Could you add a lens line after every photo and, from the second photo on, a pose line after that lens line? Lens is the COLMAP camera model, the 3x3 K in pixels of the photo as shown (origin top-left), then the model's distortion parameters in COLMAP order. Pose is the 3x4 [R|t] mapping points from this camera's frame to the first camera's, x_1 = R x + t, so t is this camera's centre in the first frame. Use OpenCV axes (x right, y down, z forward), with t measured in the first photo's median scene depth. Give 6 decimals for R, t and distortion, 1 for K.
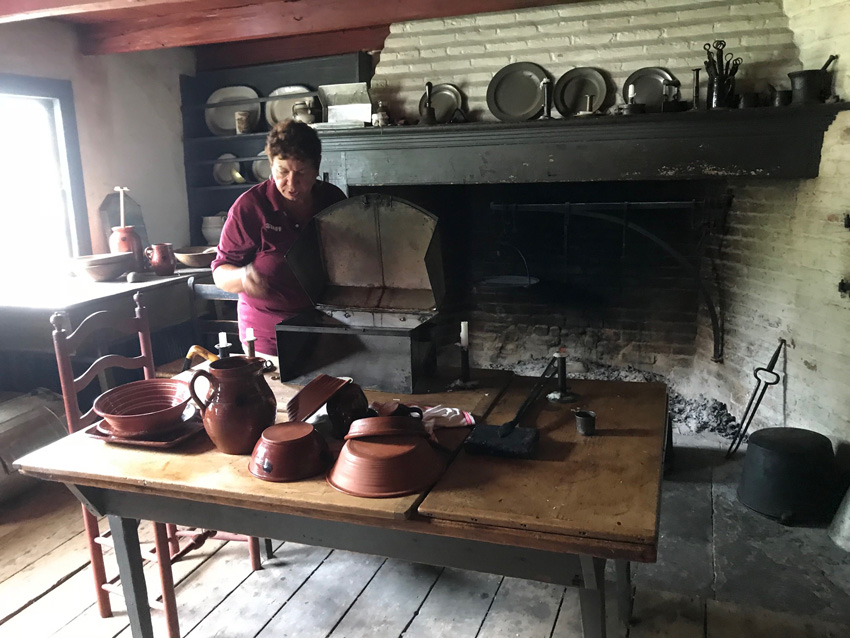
lens RADIAL K [[763.2, 0, 422.4], [0, 763.2, 313.2], [0, 0, 1]] dist [0.007712, 0.010980]
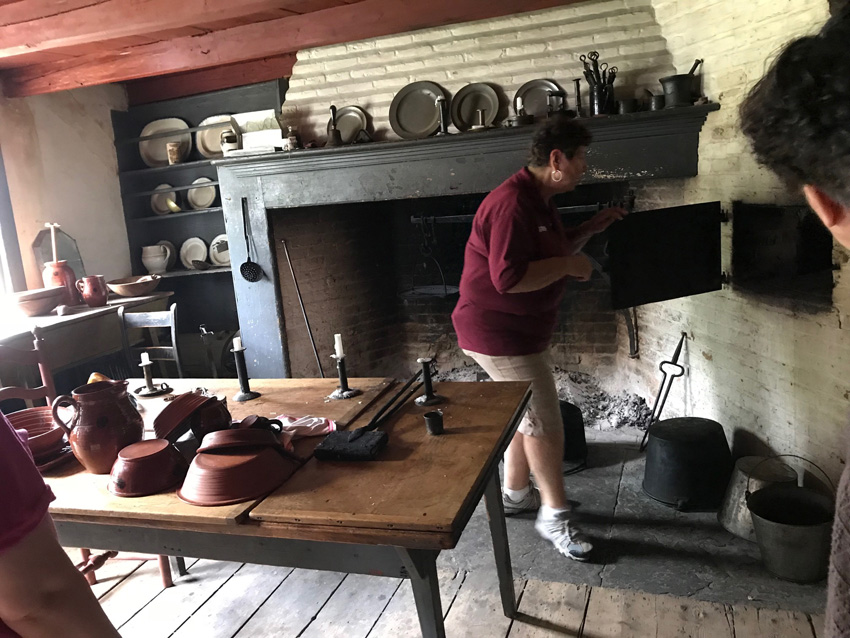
lens RADIAL K [[763.2, 0, 417.4], [0, 763.2, 308.2], [0, 0, 1]] dist [0.007712, 0.010980]
pose [[0.998132, -0.060865, 0.005383, 0.104593], [0.060979, 0.997839, -0.024463, 0.004735], [-0.003883, 0.024746, 0.999686, -0.032101]]
